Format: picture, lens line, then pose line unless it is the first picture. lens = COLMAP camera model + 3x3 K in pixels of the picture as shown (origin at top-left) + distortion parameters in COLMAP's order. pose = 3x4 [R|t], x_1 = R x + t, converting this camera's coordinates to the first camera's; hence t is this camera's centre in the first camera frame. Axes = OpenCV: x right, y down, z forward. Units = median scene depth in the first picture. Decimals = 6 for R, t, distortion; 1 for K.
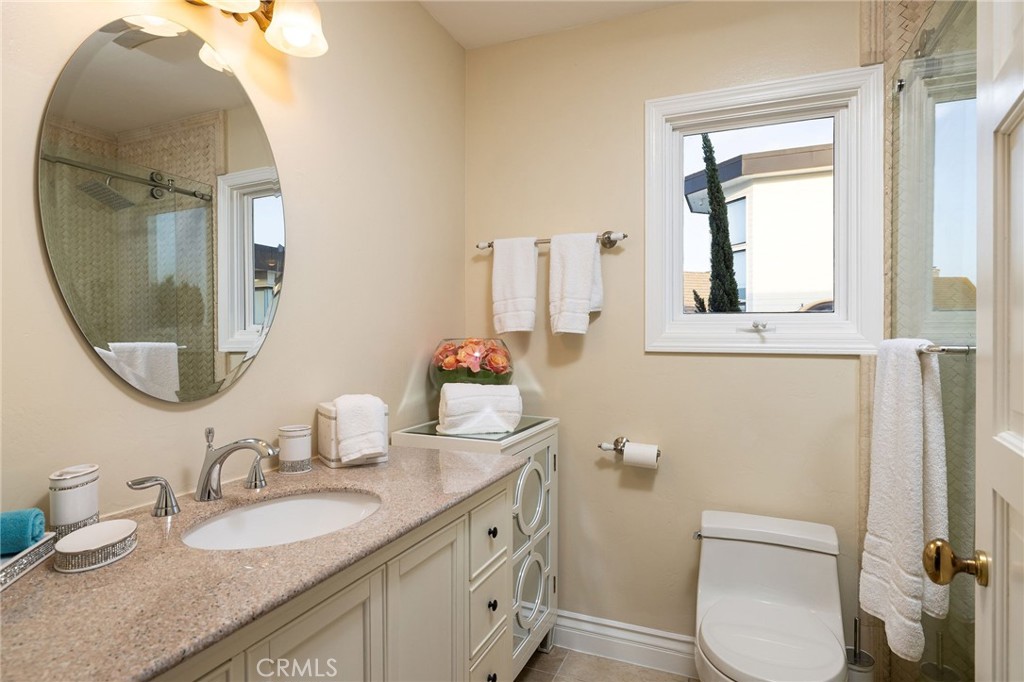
lens RADIAL K [[552.1, 0, 512.1], [0, 552.1, 343.5], [0, 0, 1]] dist [-0.006318, -0.000412]
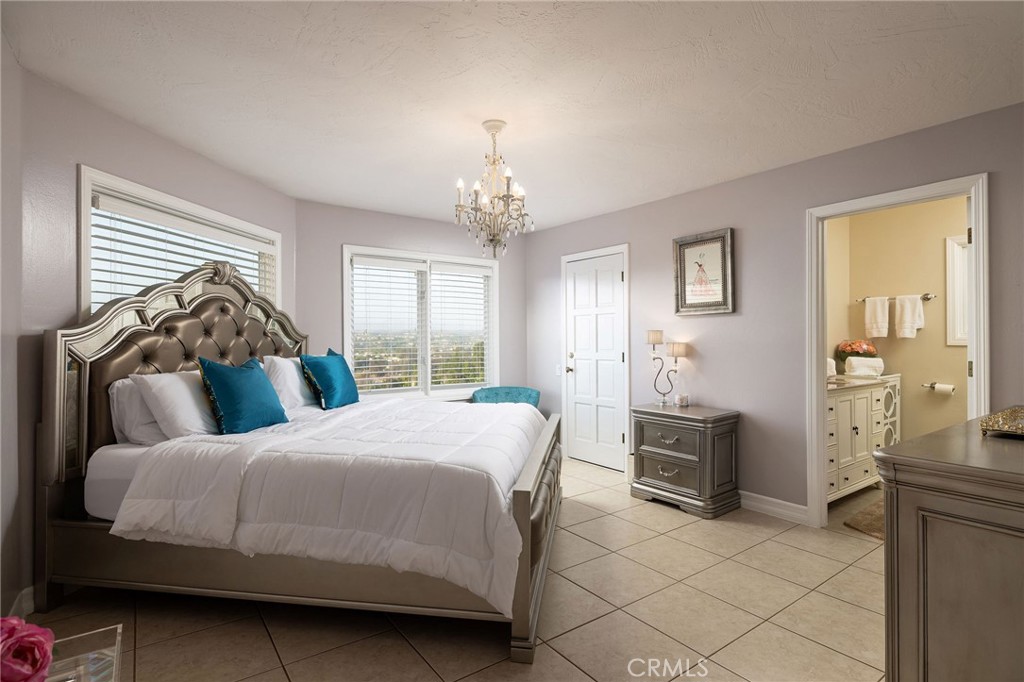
lens RADIAL K [[522.7, 0, 513.3], [0, 522.7, 336.8], [0, 0, 1]] dist [0.002842, -0.000069]
pose [[0.857352, -0.005164, -0.514705, -0.192038], [-0.000801, 0.999935, -0.011366, 0.004726], [0.514731, 0.010157, 0.857292, -1.858859]]
